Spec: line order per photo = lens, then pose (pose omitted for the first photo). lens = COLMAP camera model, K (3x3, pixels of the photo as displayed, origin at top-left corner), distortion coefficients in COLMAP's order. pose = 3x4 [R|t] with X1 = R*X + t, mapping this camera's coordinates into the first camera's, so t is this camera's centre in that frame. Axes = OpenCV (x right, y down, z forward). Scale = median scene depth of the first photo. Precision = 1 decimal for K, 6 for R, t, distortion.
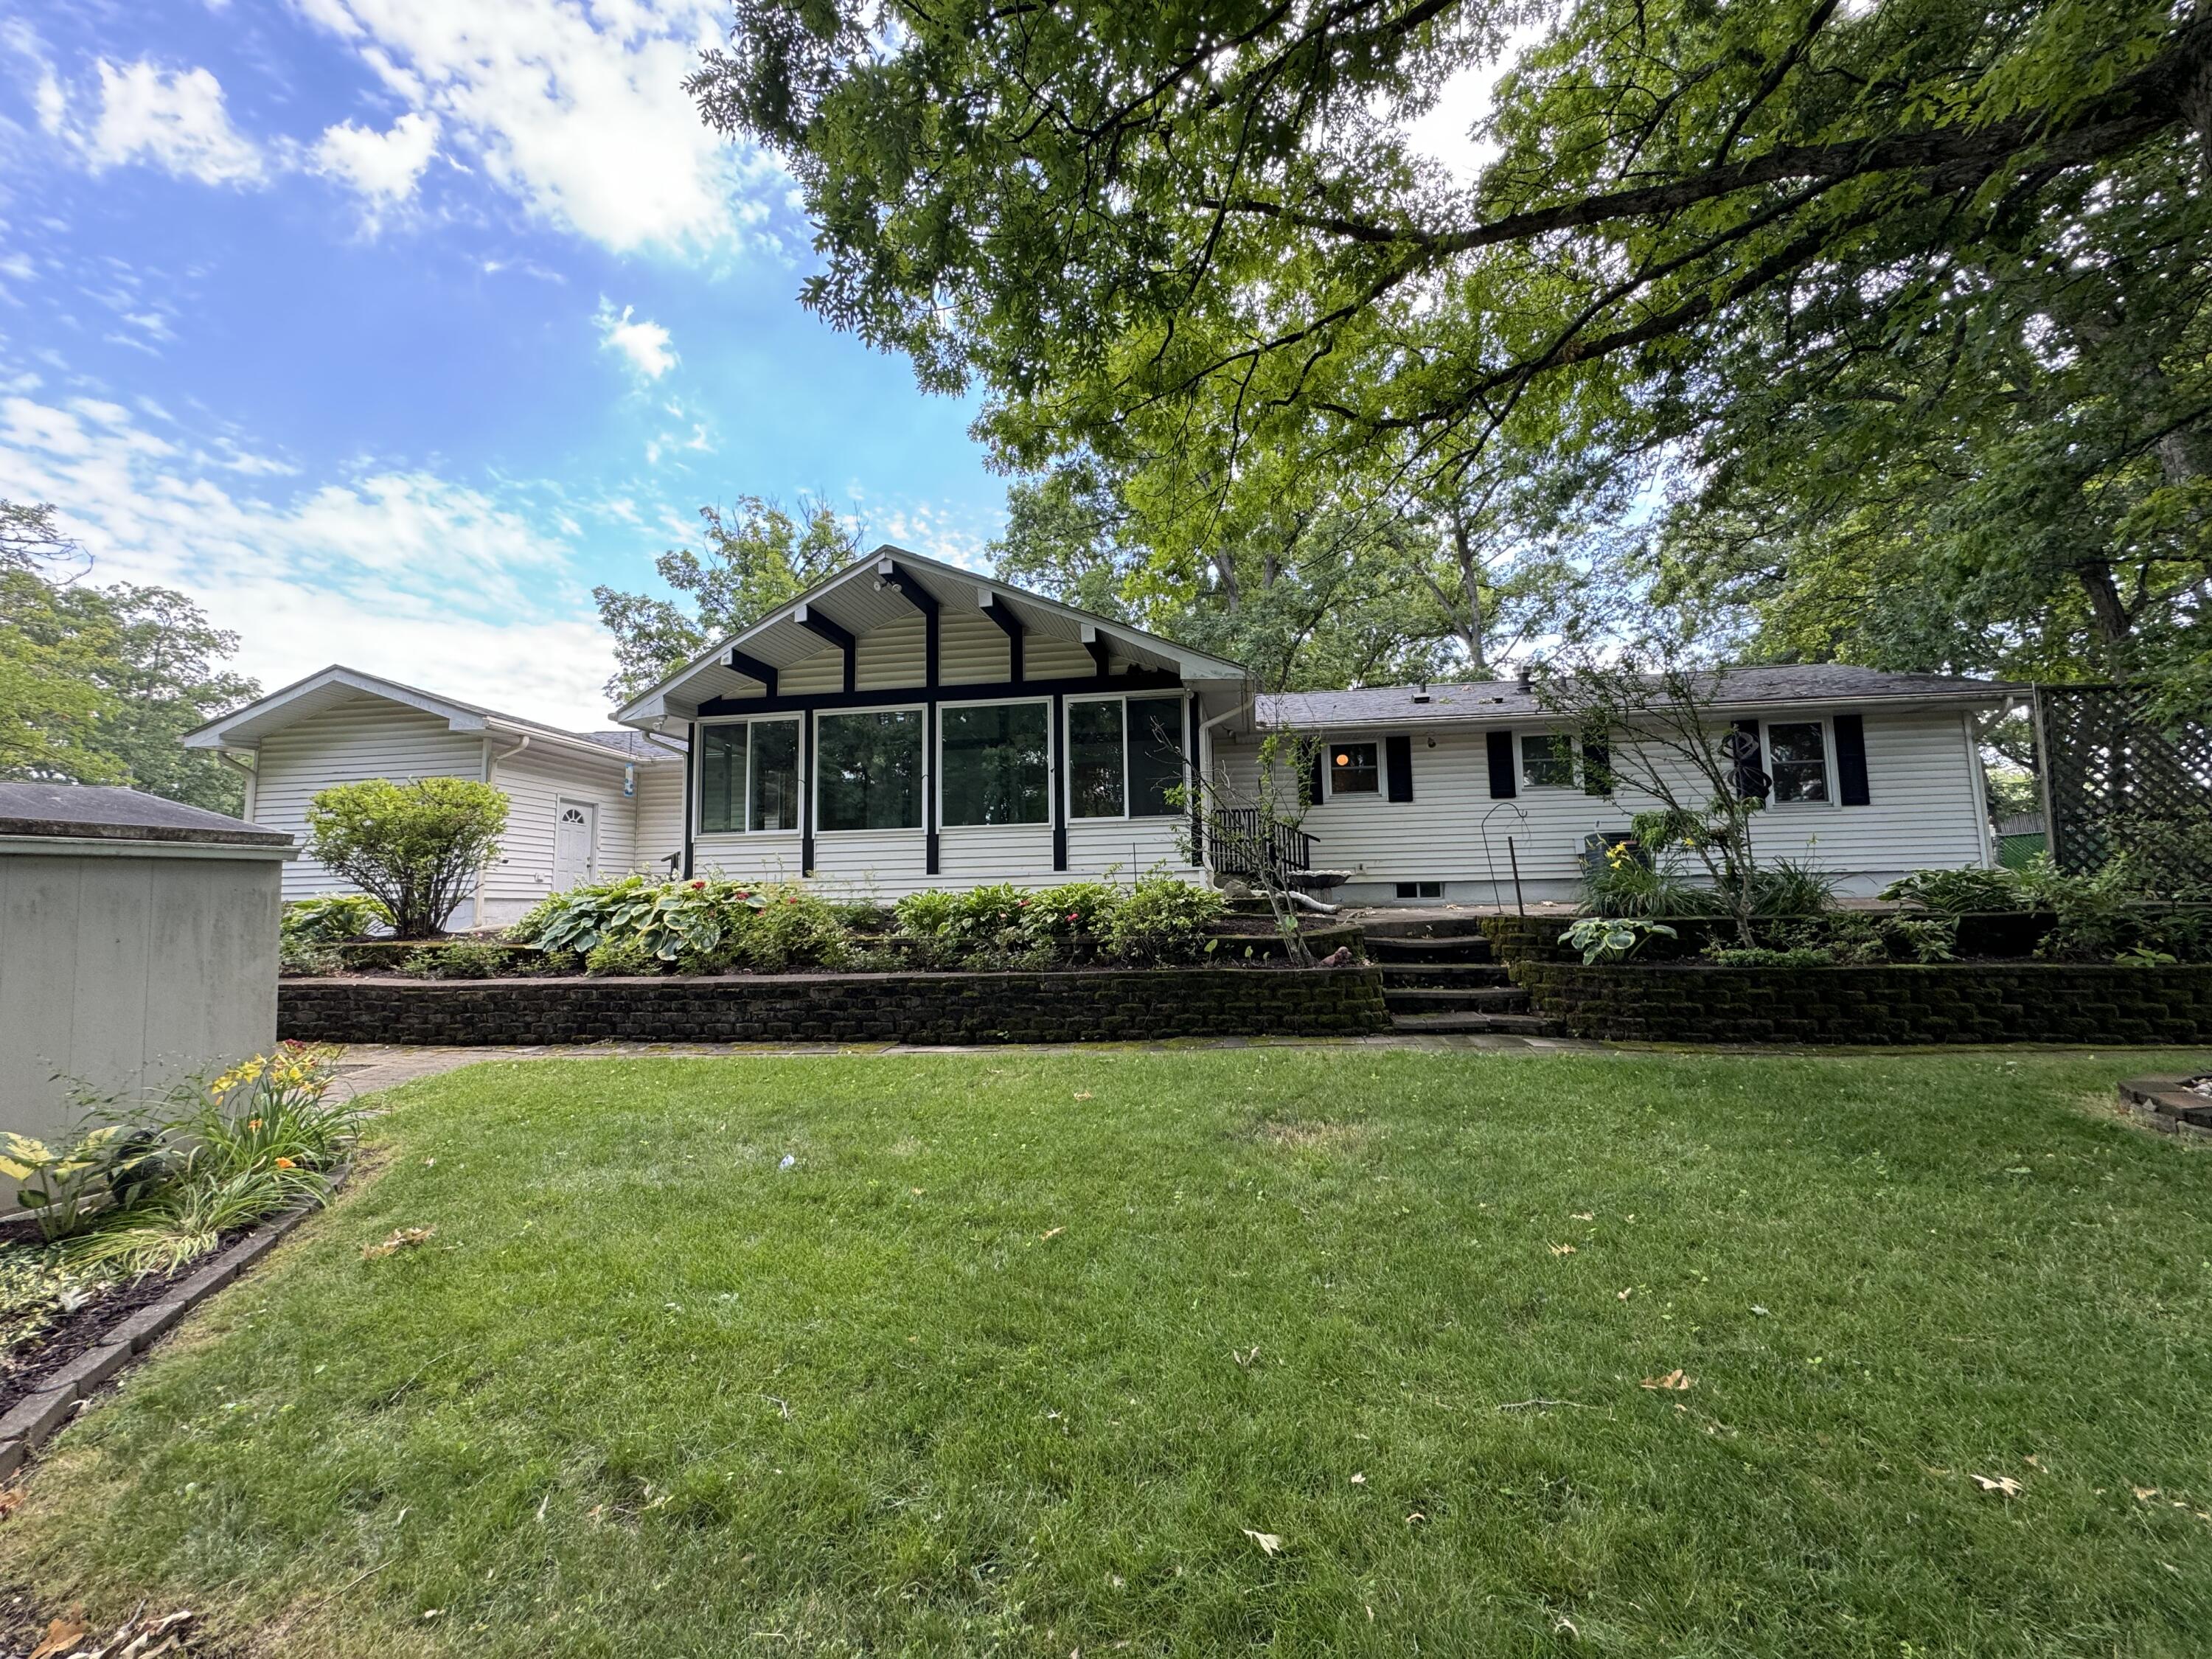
lens RADIAL K [[882.2, 0, 1100.4], [0, 882.2, 824.6], [0, 0, 1]] dist [-0.001786, -0.000423]
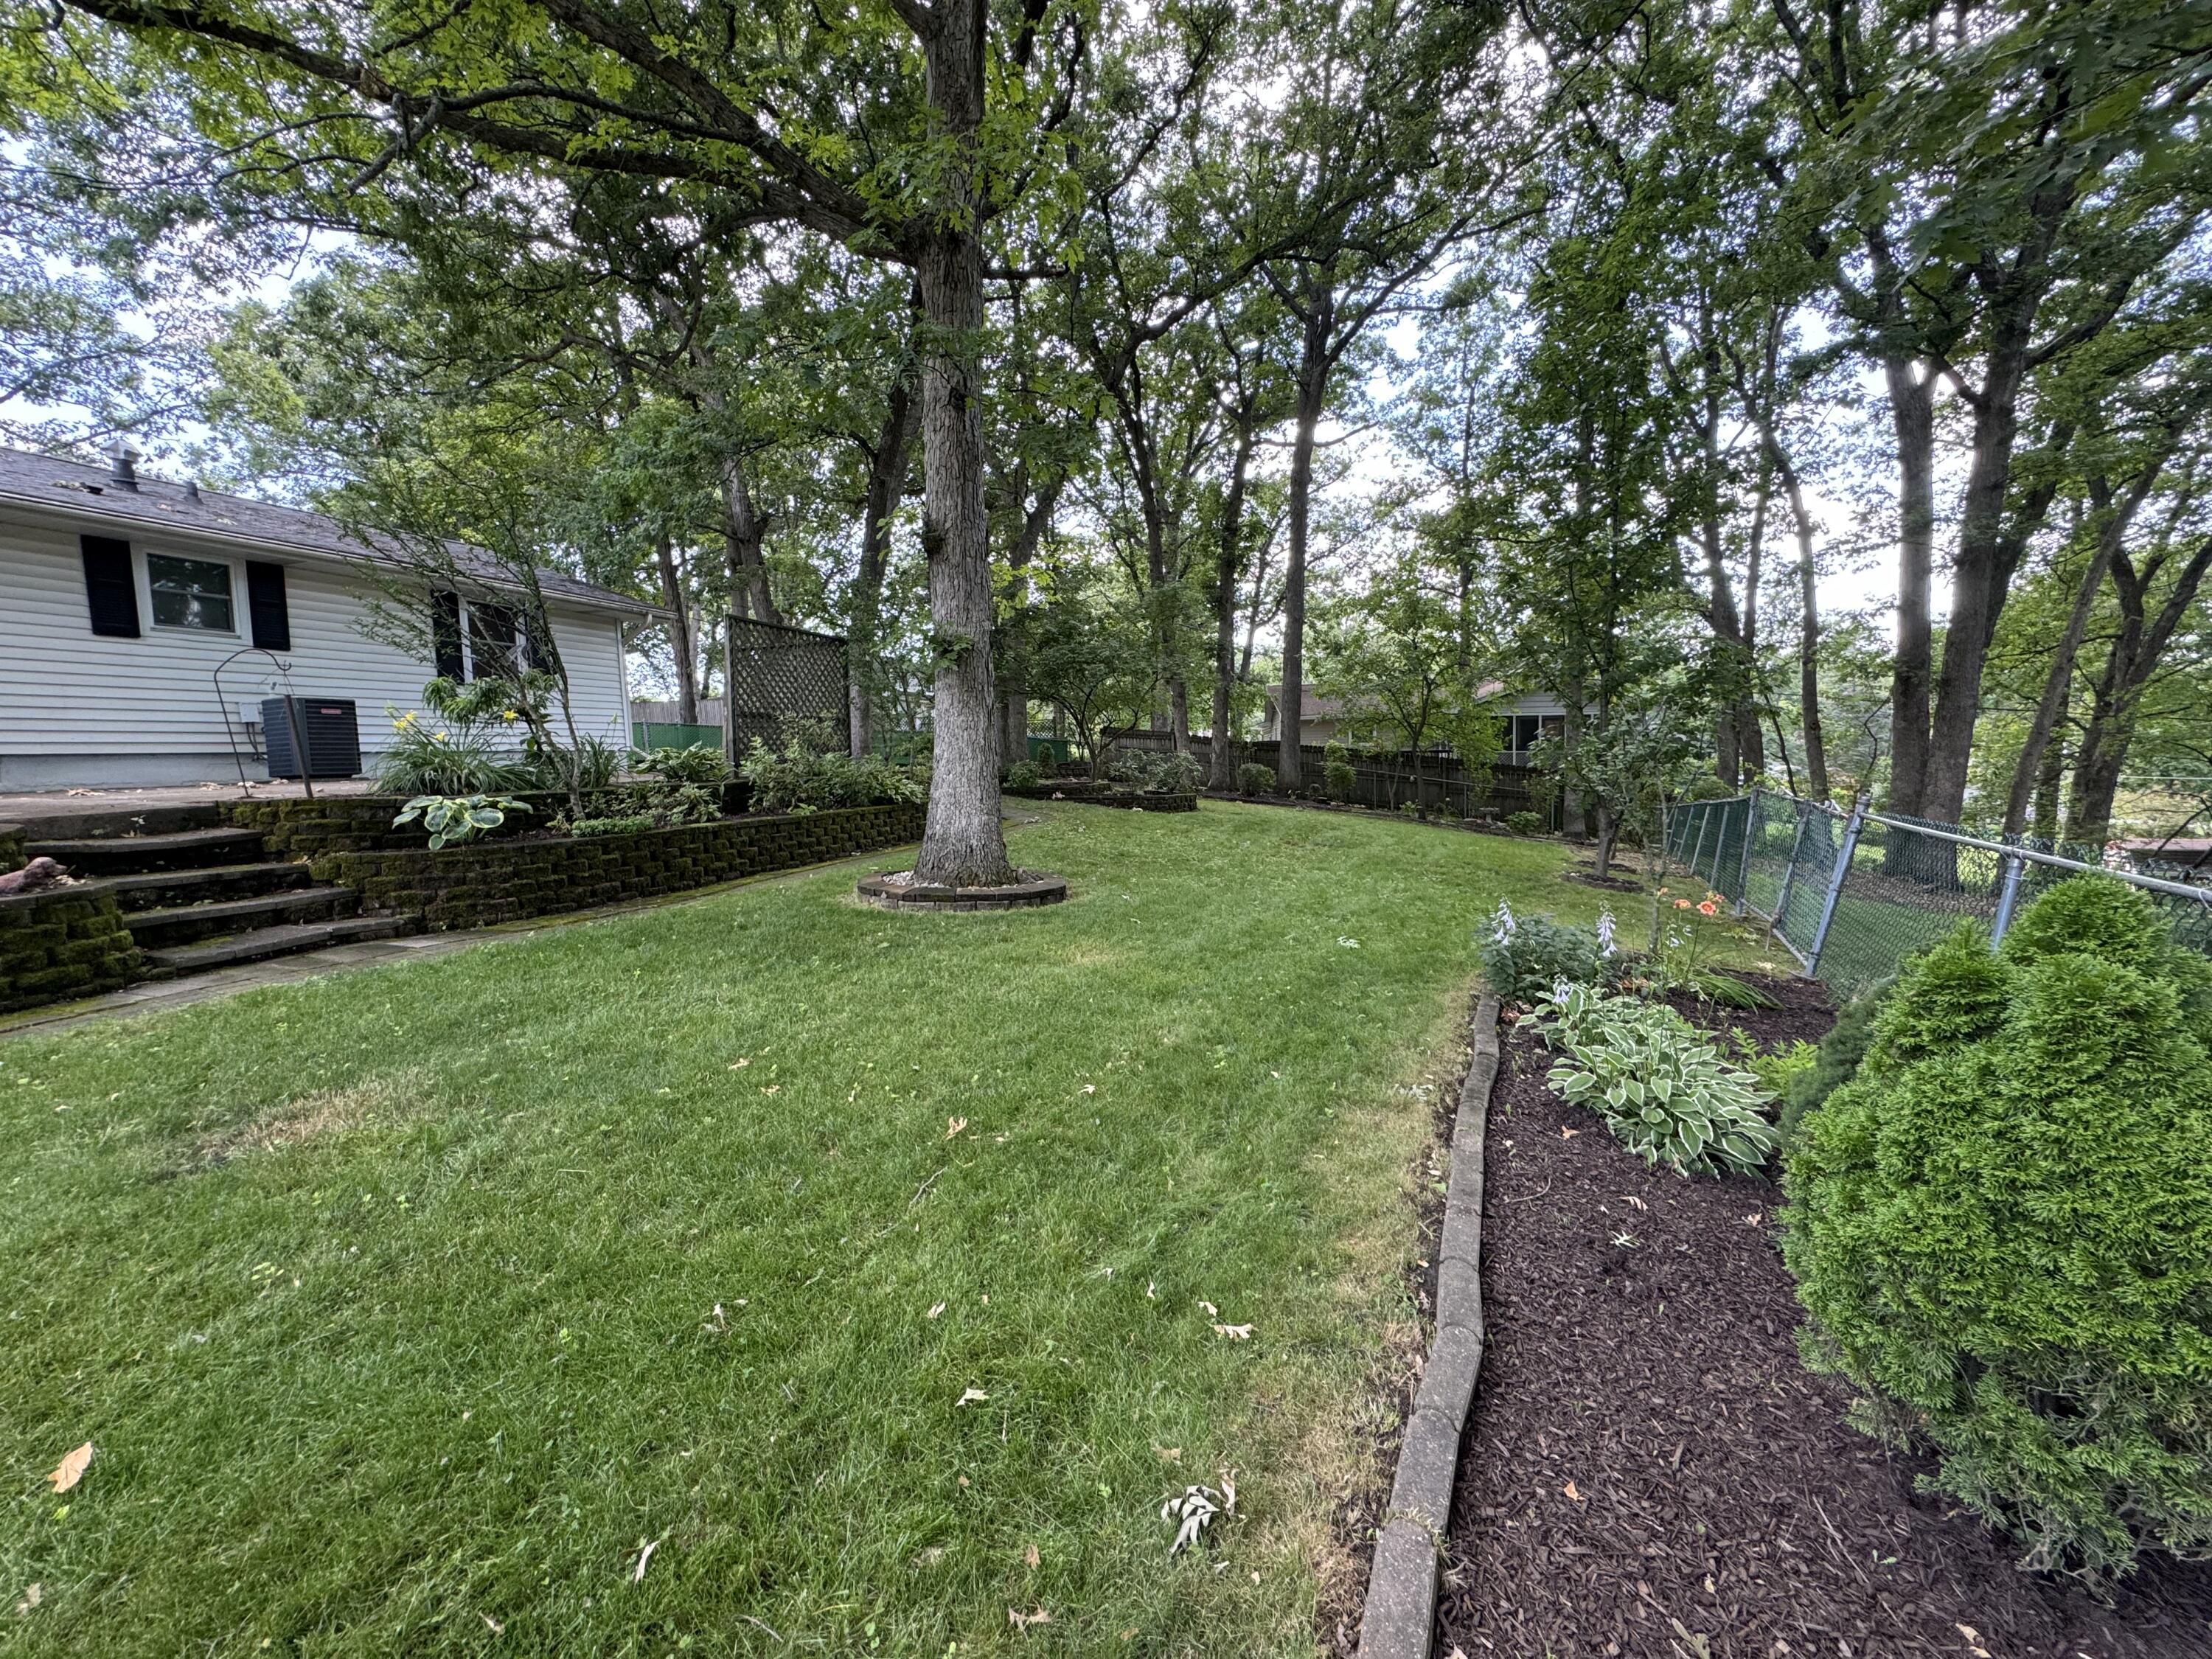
lens RADIAL K [[882.2, 0, 1100.8], [0, 882.2, 831.9], [0, 0, 1]] dist [-0.001786, -0.000423]
pose [[0.176758, -0.072944, 0.981548, -0.203390], [-0.068914, 0.993885, 0.086271, 0.020466], [-0.981839, -0.082892, 0.170651, 0.204272]]
